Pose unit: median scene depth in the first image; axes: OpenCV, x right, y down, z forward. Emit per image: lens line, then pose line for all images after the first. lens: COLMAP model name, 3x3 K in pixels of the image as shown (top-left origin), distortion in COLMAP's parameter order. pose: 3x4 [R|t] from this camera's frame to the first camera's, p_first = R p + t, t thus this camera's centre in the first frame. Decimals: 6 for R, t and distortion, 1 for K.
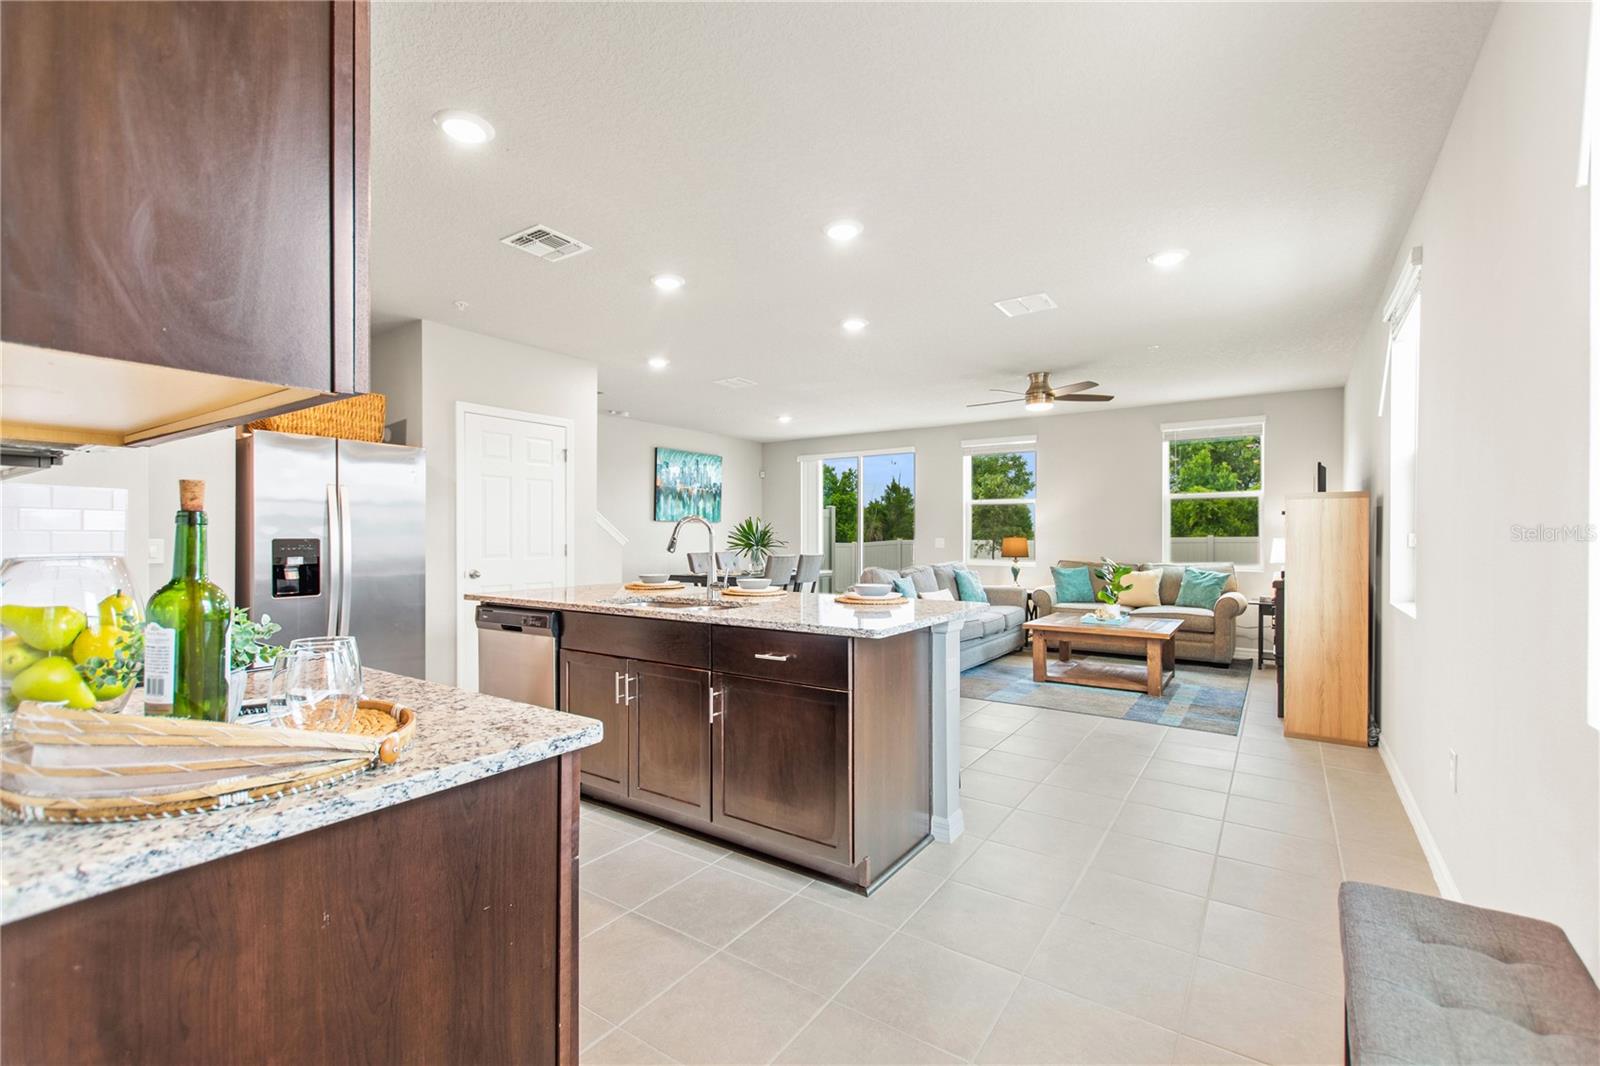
lens RADIAL K [[697.5, 0, 800.8], [0, 697.5, 534.0], [0, 0, 1]] dist [-0.000596, -0.000099]
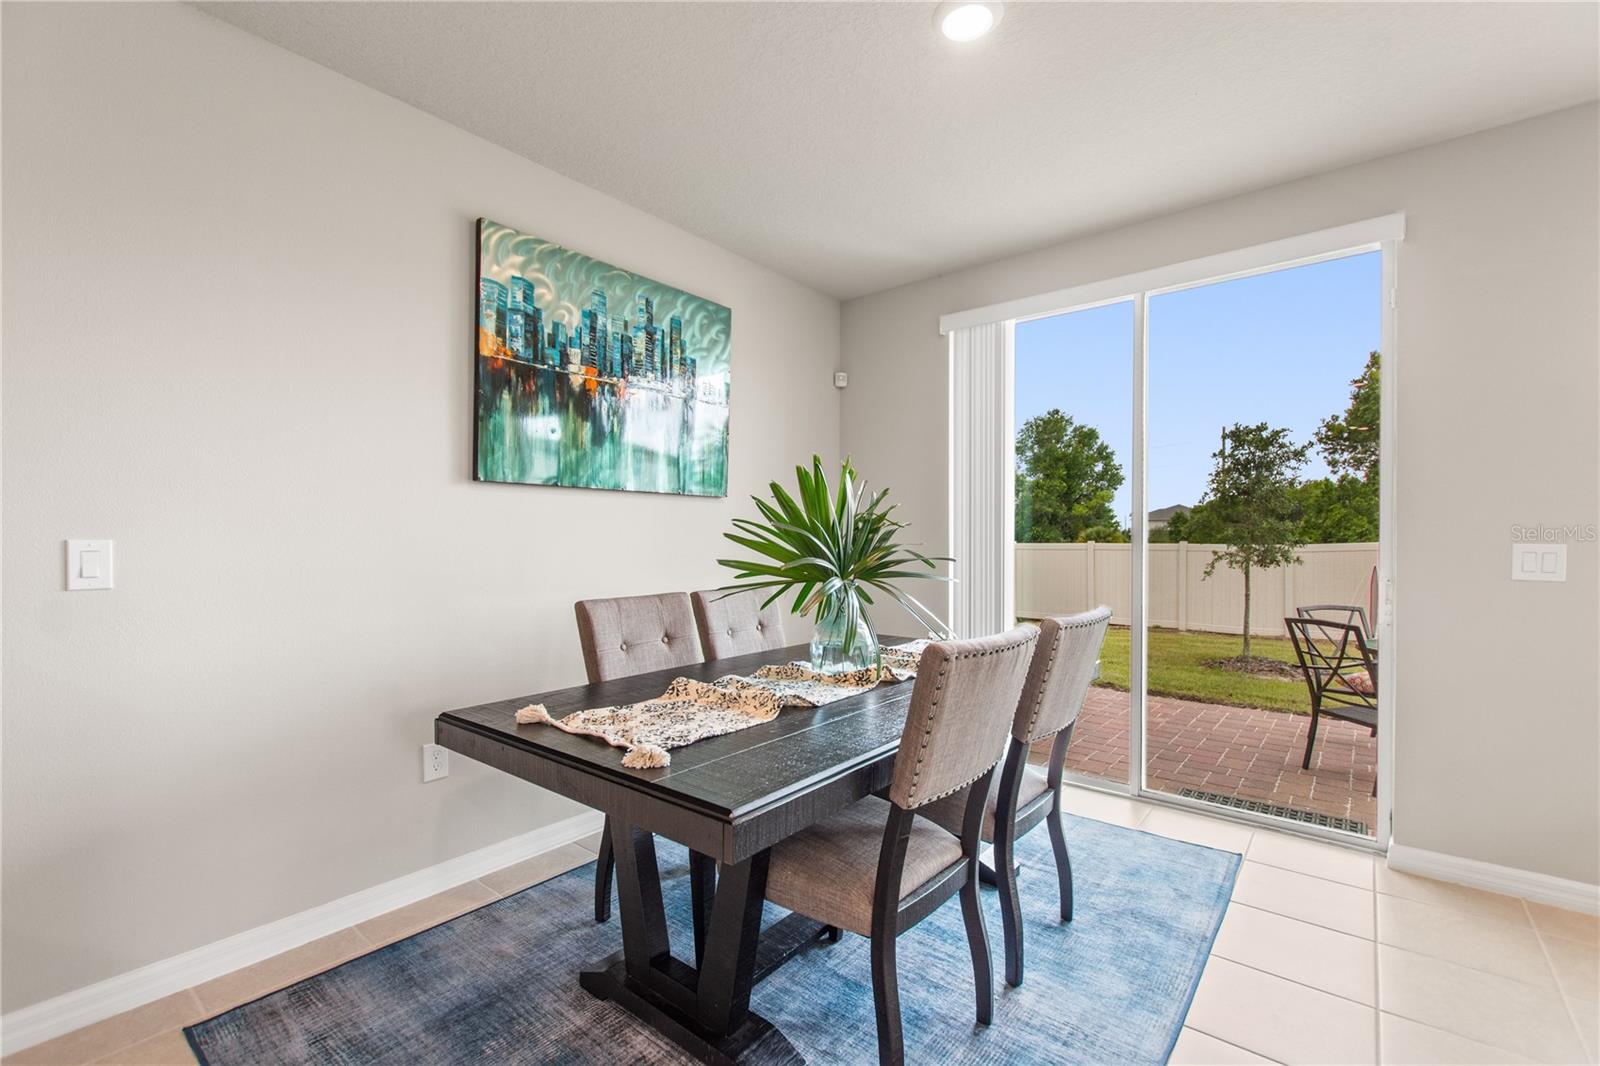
lens RADIAL K [[697.5, 0, 799.4], [0, 697.5, 536.1], [0, 0, 1]] dist [-0.000596, -0.000099]
pose [[0.996962, 0.002366, -0.077850, -0.056302], [-0.002206, 0.999995, 0.002148, 0.002351], [0.077855, -0.001970, 0.996963, 0.720957]]
